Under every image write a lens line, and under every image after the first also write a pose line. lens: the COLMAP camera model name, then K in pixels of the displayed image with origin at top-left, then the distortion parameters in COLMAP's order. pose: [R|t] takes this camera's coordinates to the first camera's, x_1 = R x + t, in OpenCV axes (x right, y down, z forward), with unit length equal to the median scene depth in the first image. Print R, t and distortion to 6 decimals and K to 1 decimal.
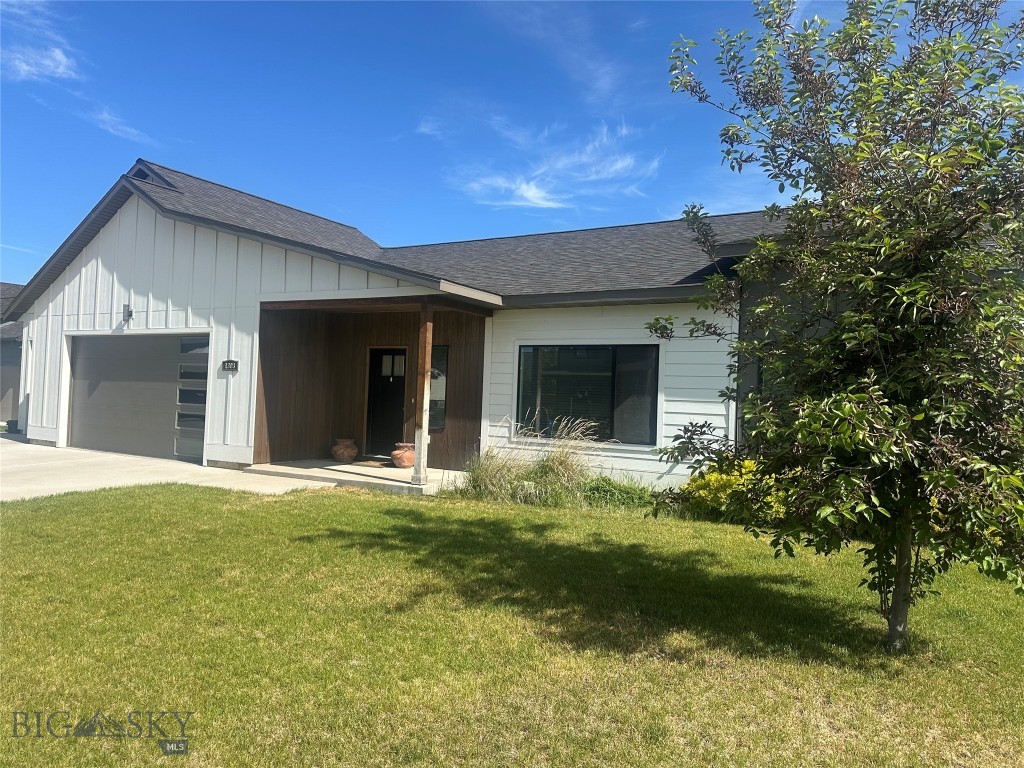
lens RADIAL K [[703.3, 0, 513.5], [0, 703.3, 377.2], [0, 0, 1]] dist [0.053428, -0.001704]
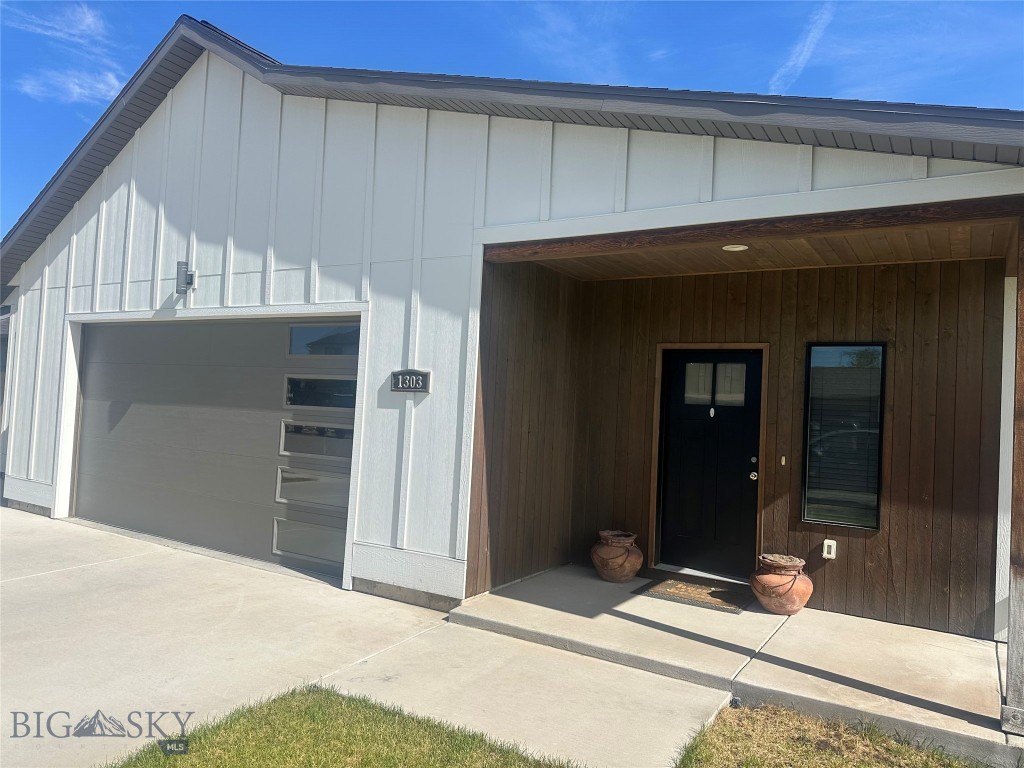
lens RADIAL K [[724.2, 0, 512.0], [0, 724.2, 384.0], [0, 0, 1]] dist [0.161014, -0.141245]
pose [[0.999267, 0.013836, -0.035706, -0.291505], [-0.014053, 0.999884, -0.005839, -0.011637], [0.035621, 0.006336, 0.999345, 0.480850]]
